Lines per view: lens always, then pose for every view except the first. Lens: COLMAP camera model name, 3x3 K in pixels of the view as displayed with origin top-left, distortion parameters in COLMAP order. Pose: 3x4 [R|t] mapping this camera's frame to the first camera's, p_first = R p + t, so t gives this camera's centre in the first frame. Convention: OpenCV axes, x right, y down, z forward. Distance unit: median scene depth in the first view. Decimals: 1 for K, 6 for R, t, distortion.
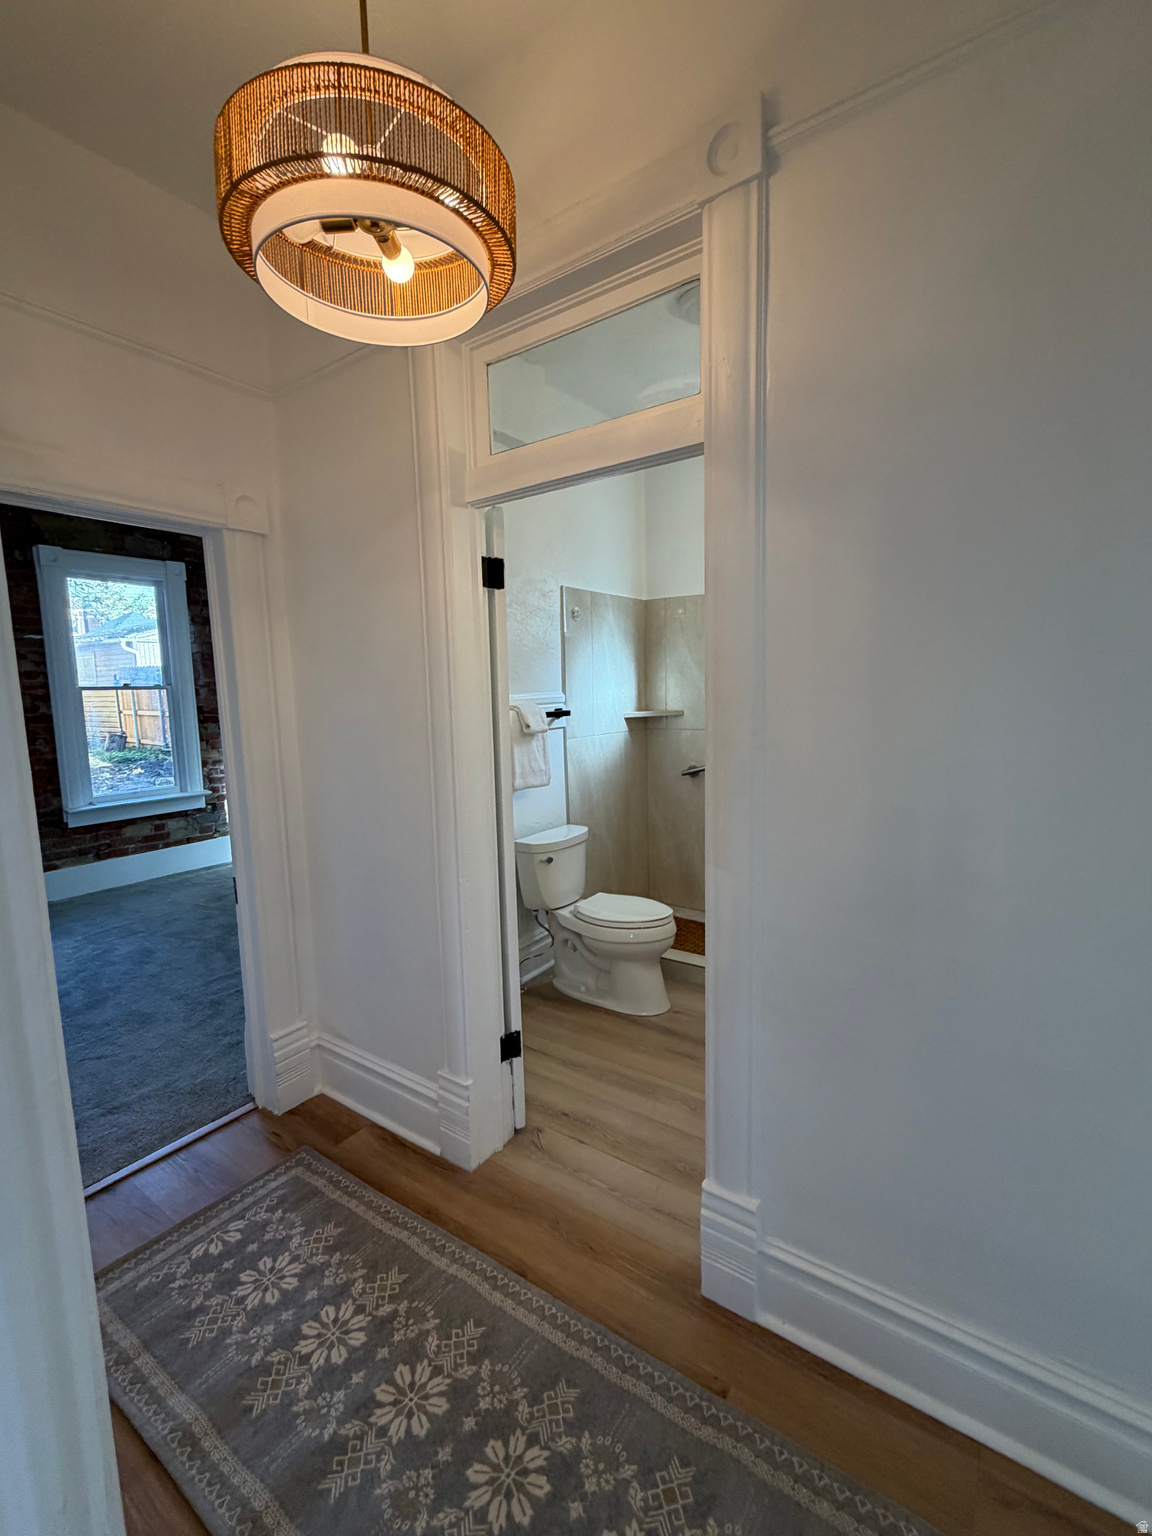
lens RADIAL K [[681.7, 0, 574.9], [0, 681.7, 769.5], [0, 0, 1]] dist [0.000826, 0.000205]
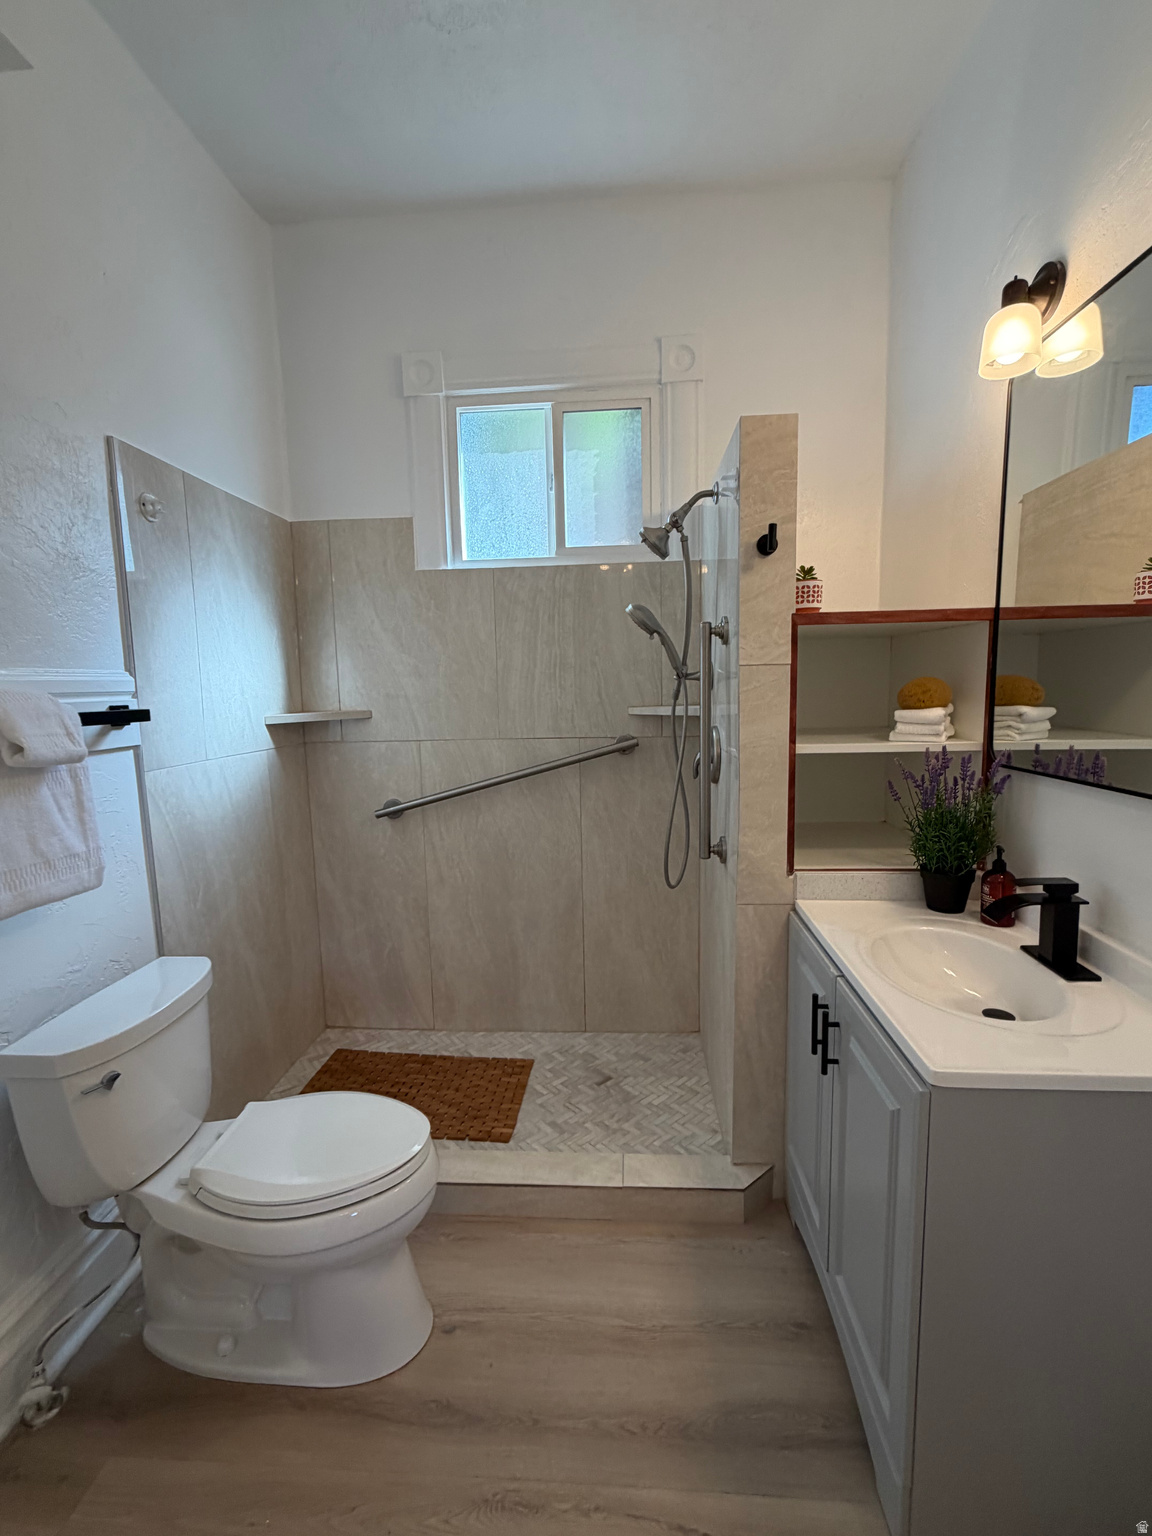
lens RADIAL K [[681.7, 0, 581.1], [0, 681.7, 771.4], [0, 0, 1]] dist [0.000826, 0.000205]
pose [[0.852259, -0.057317, 0.519971, 0.000120], [0.062336, 0.998024, 0.007842, -0.030111], [-0.519393, 0.025729, 0.854148, 0.451303]]
